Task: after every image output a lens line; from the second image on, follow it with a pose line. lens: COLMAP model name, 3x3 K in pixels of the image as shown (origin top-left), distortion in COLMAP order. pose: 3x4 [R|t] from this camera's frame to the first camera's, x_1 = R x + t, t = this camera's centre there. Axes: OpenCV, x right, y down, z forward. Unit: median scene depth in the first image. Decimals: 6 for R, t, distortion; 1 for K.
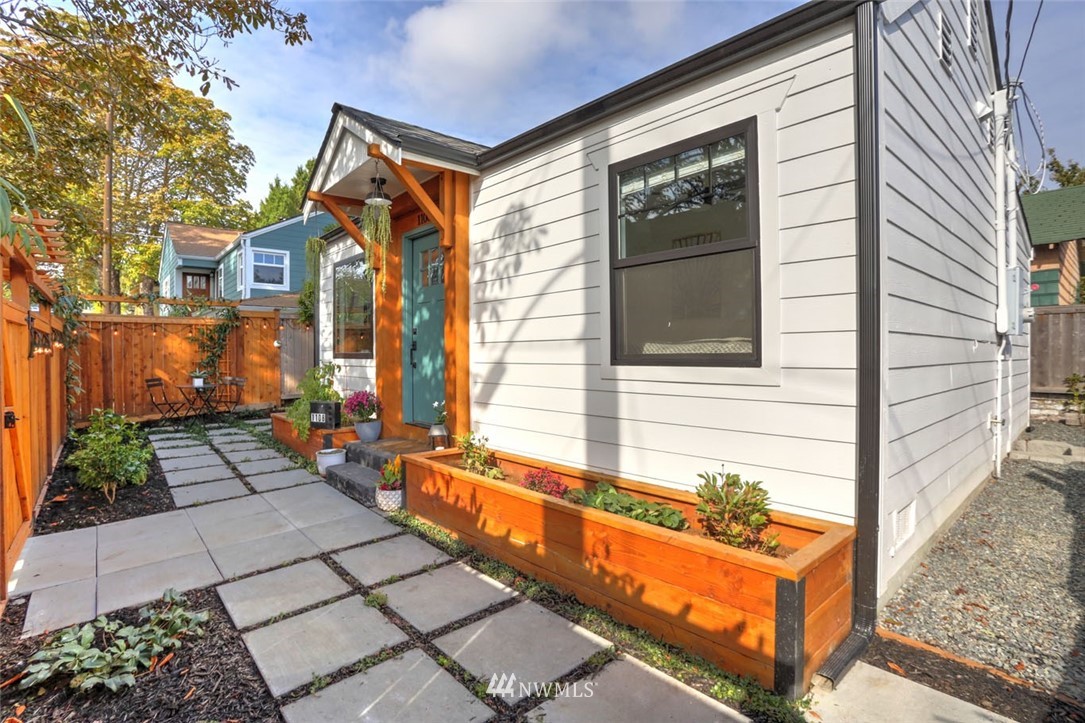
lens RADIAL K [[522.1, 0, 542.5], [0, 522.1, 361.5], [0, 0, 1]] dist [-0.052293, -0.000095]
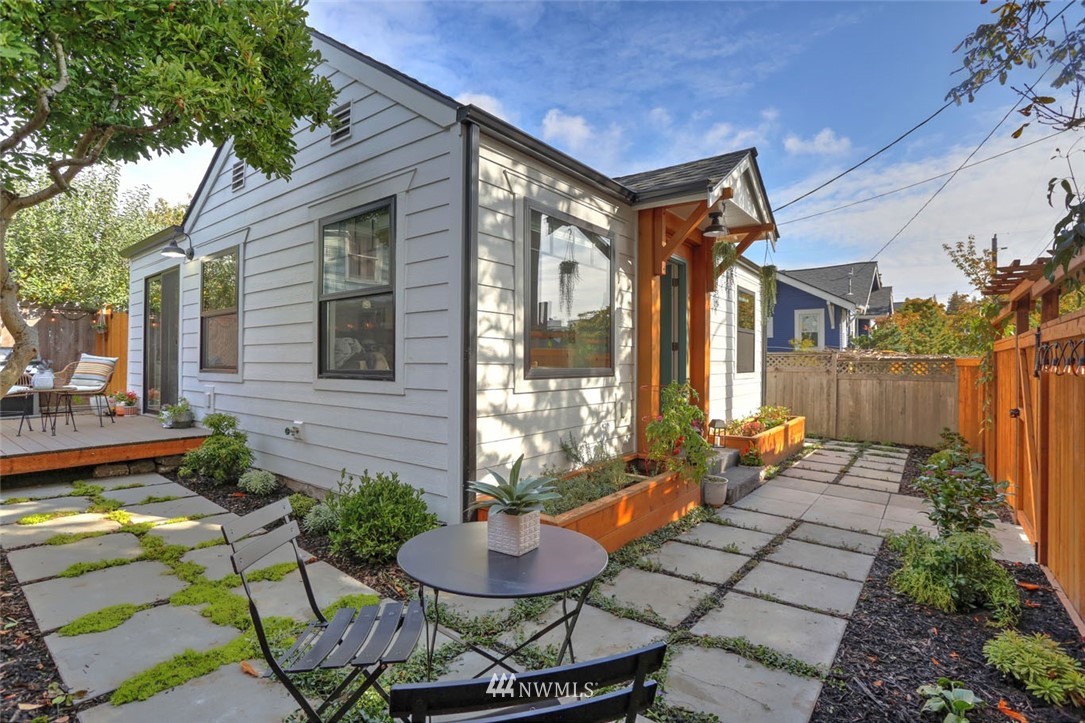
lens RADIAL K [[523.2, 0, 542.5], [0, 523.2, 361.5], [0, 0, 1]] dist [-0.069092, 0.025177]
pose [[-0.189106, 0.012029, 0.981883, -1.788114], [0.018996, 0.999783, -0.008590, -0.037821], [-0.981773, 0.017027, -0.189293, 2.099151]]
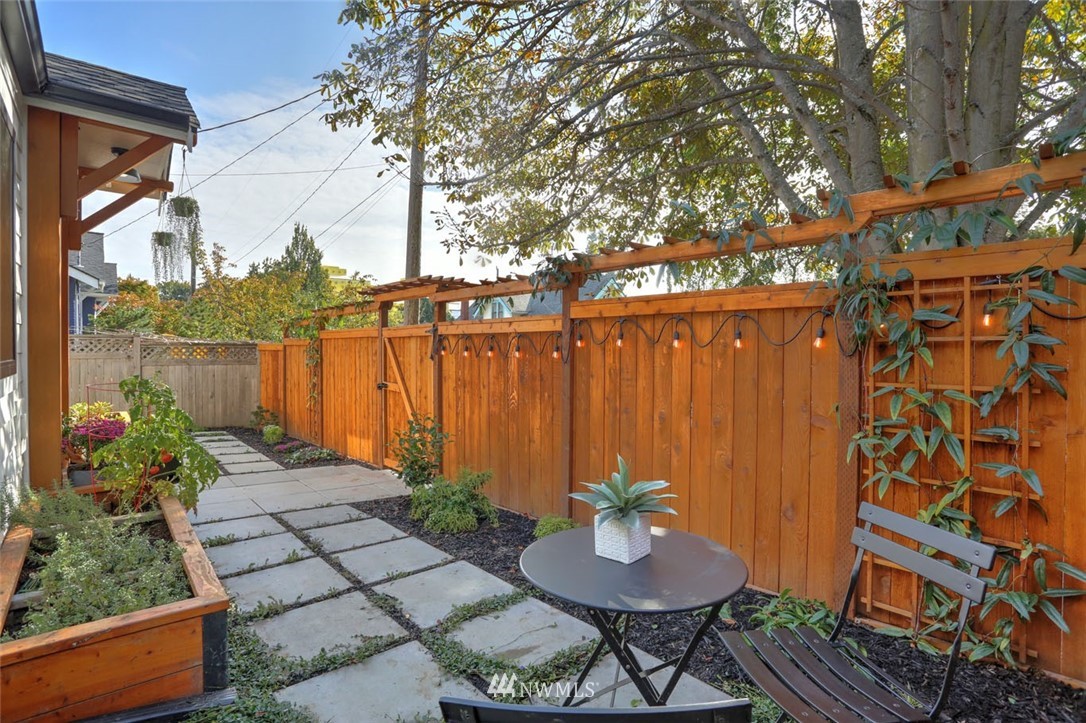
lens RADIAL K [[525.4, 0, 543.0], [0, 525.4, 361.5], [0, 0, 1]] dist [-0.065463, -0.000057]
pose [[-0.999983, 0.005667, -0.000989, -1.330087], [0.005616, 0.998950, 0.045474, -0.054892], [0.001246, 0.045468, -0.998965, 2.418871]]
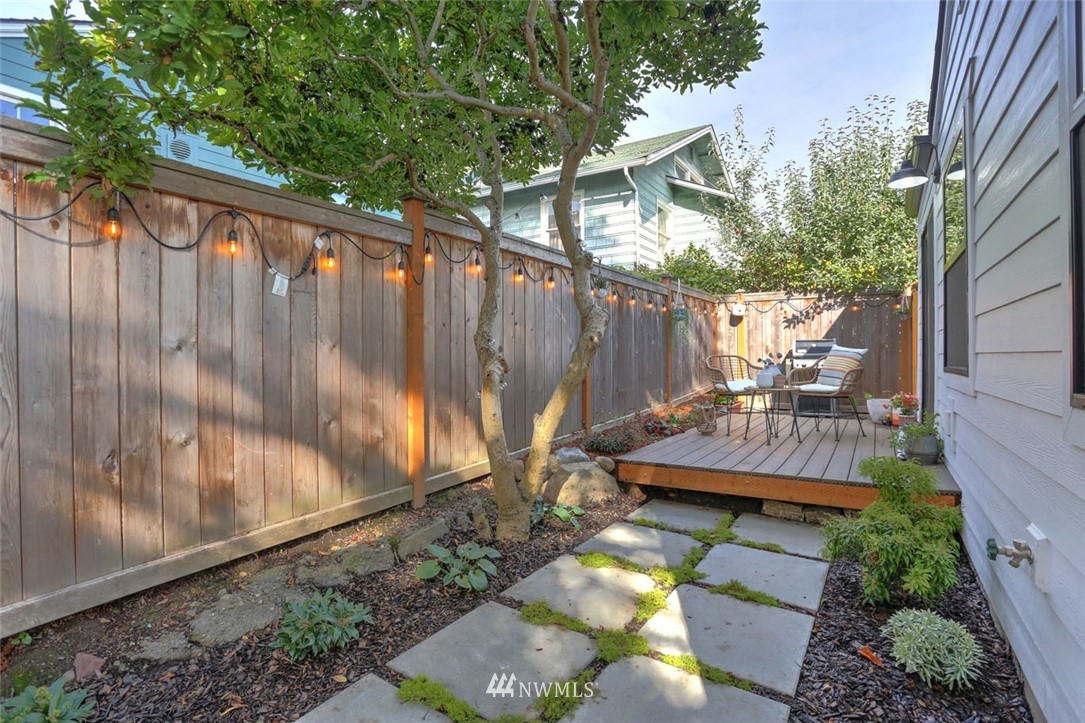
lens RADIAL K [[528.4, 0, 542.5], [0, 528.4, 361.5], [0, 0, 1]] dist [-0.063331, 0.022606]
pose [[0.966145, 0.004830, 0.257956, -0.973848], [-0.001280, 0.999902, -0.013929, -0.042448], [-0.257998, 0.013128, 0.966056, 2.151565]]
